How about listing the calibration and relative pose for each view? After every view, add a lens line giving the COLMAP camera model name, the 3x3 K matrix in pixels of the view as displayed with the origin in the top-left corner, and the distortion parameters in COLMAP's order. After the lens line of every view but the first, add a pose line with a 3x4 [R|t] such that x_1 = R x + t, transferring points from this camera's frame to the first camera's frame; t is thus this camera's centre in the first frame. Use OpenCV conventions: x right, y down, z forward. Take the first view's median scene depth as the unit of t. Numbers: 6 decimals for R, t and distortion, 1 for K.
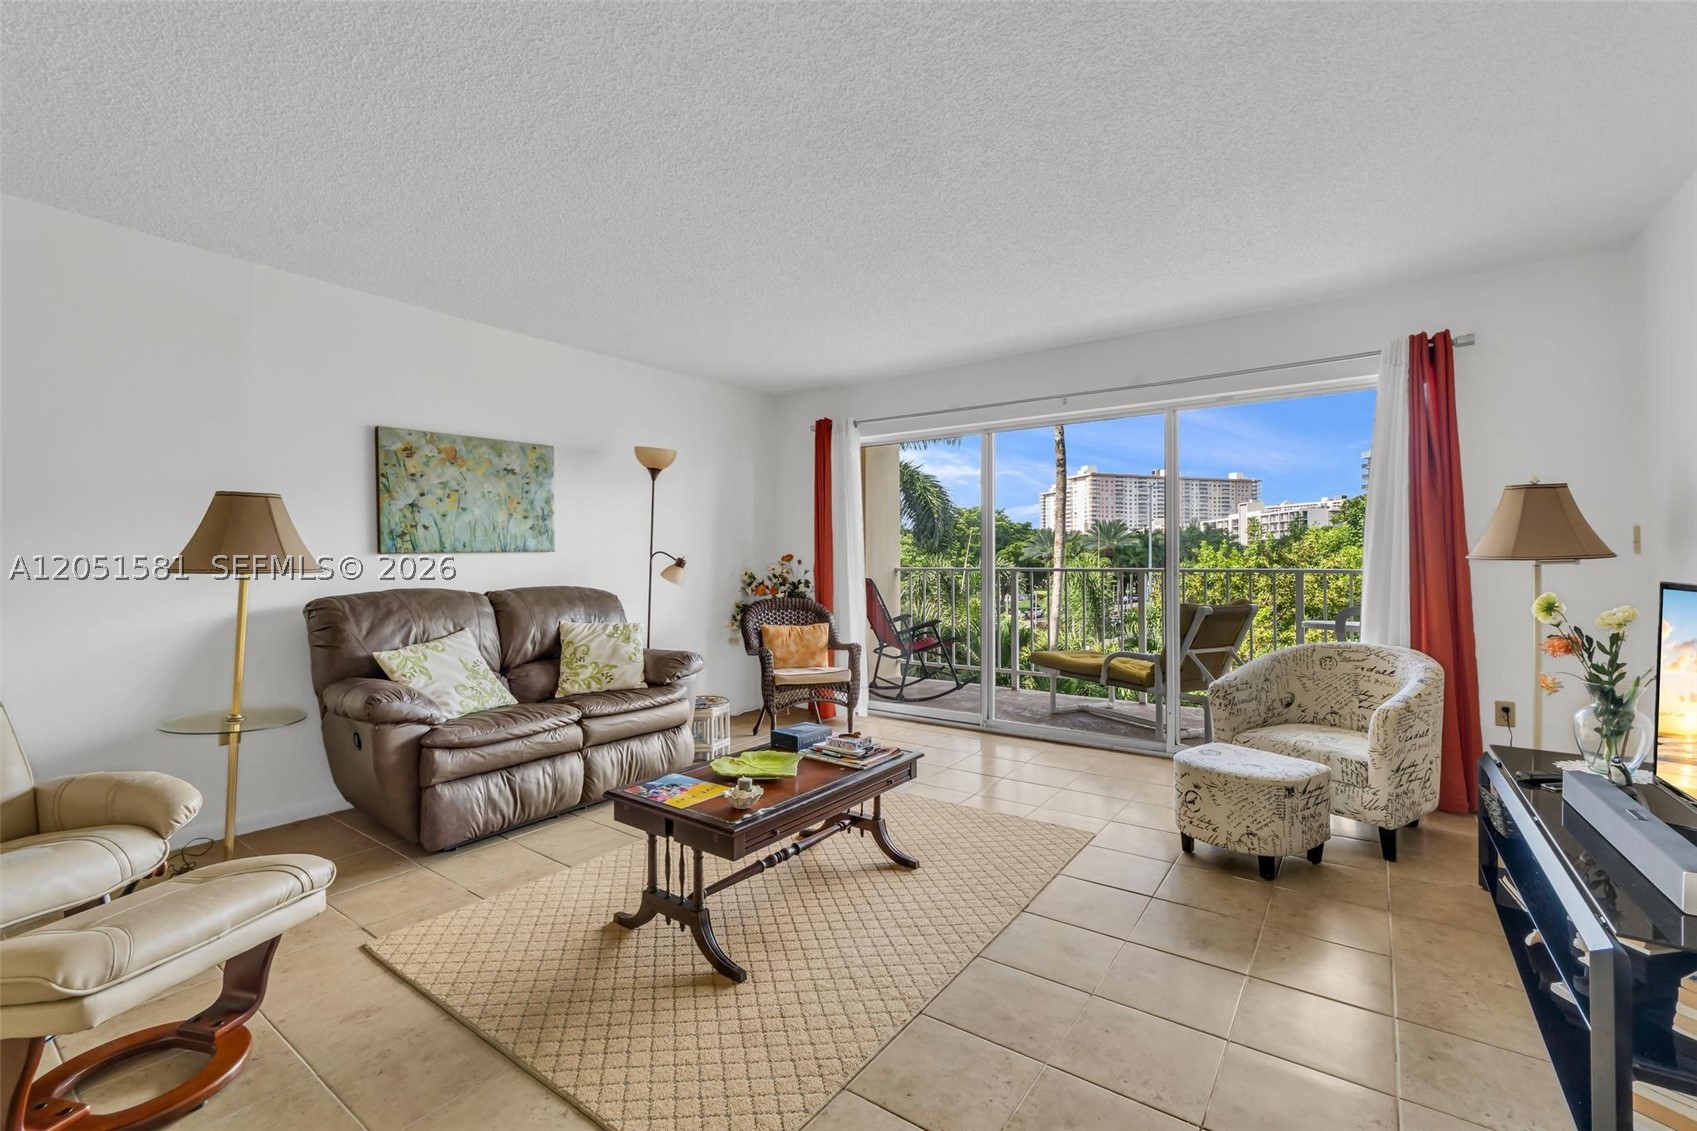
lens RADIAL K [[724.1, 0, 847.8], [0, 724.1, 560.7], [0, 0, 1]] dist [0.004860, 0.000108]
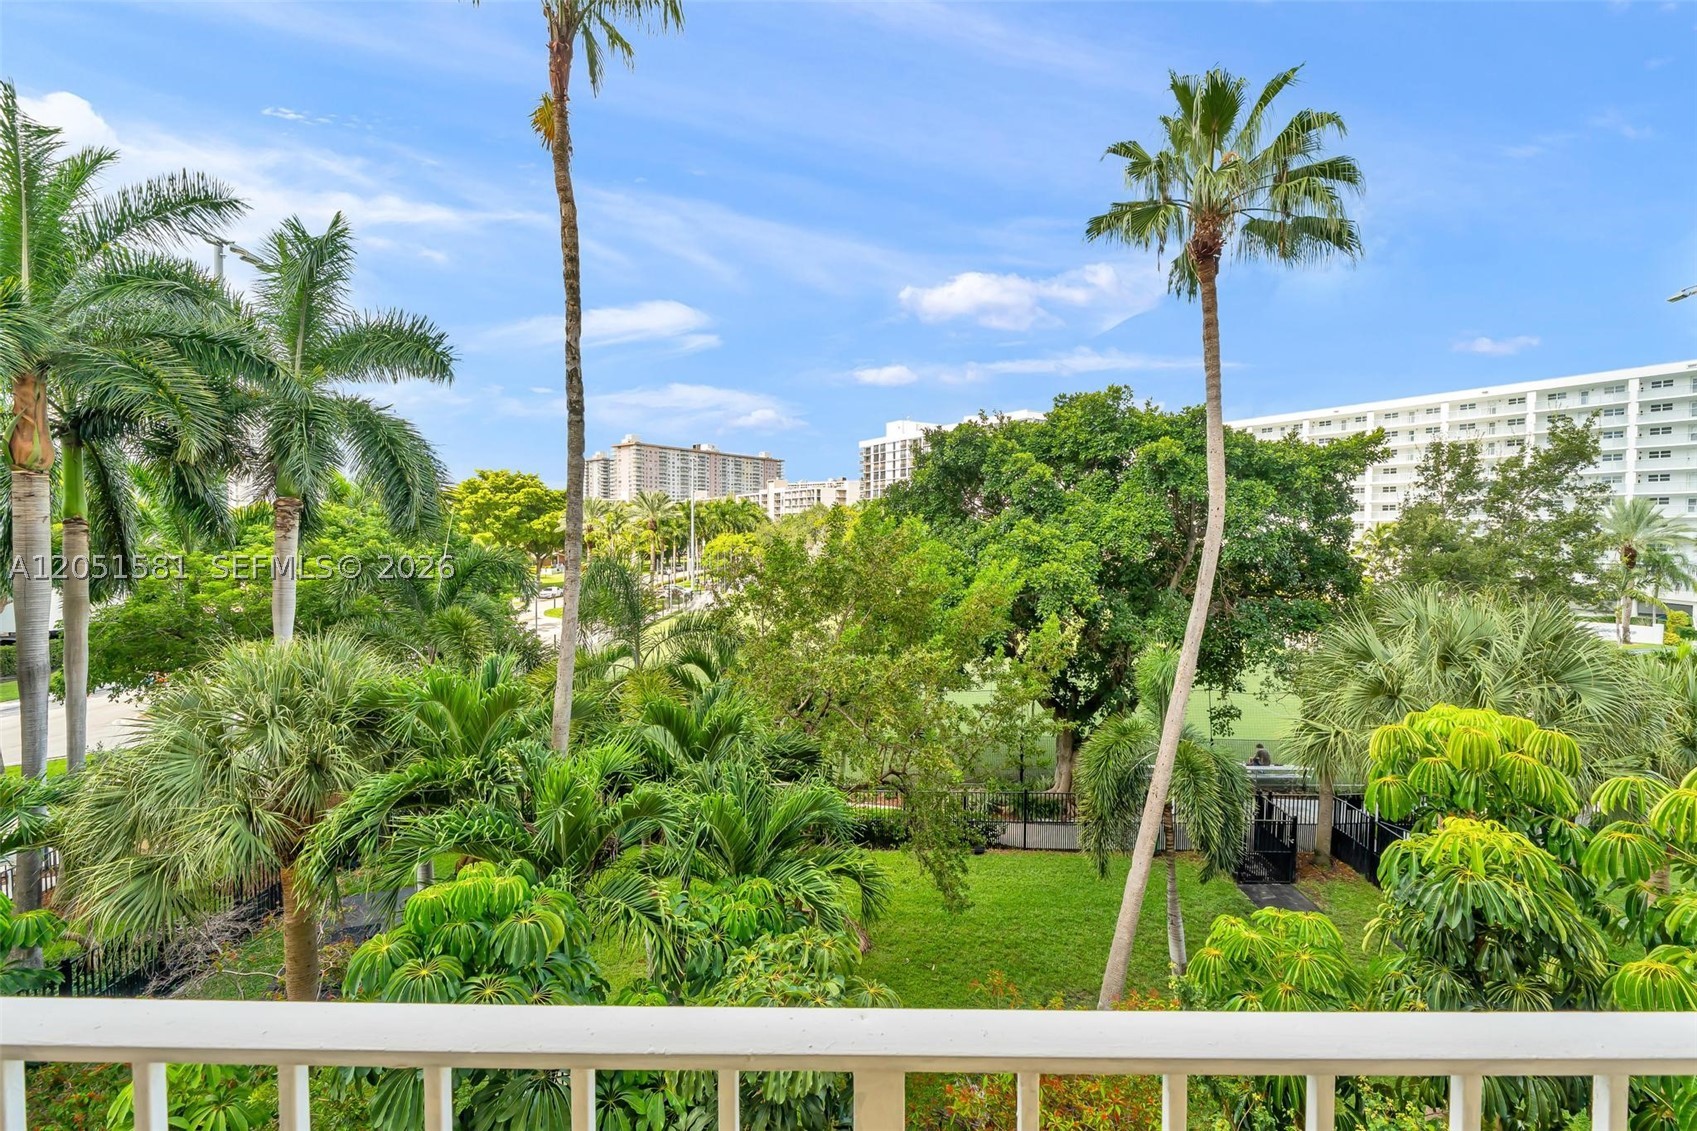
lens RADIAL K [[723.0, 0, 873.6], [0, 723.0, 541.5], [0, 0, 1]] dist [-0.009469, 0.000398]
pose [[0.800454, -0.003070, 0.599386, 0.157489], [-0.006578, 0.999882, 0.013906, -0.035758], [-0.599358, -0.015074, 0.800339, 0.456465]]
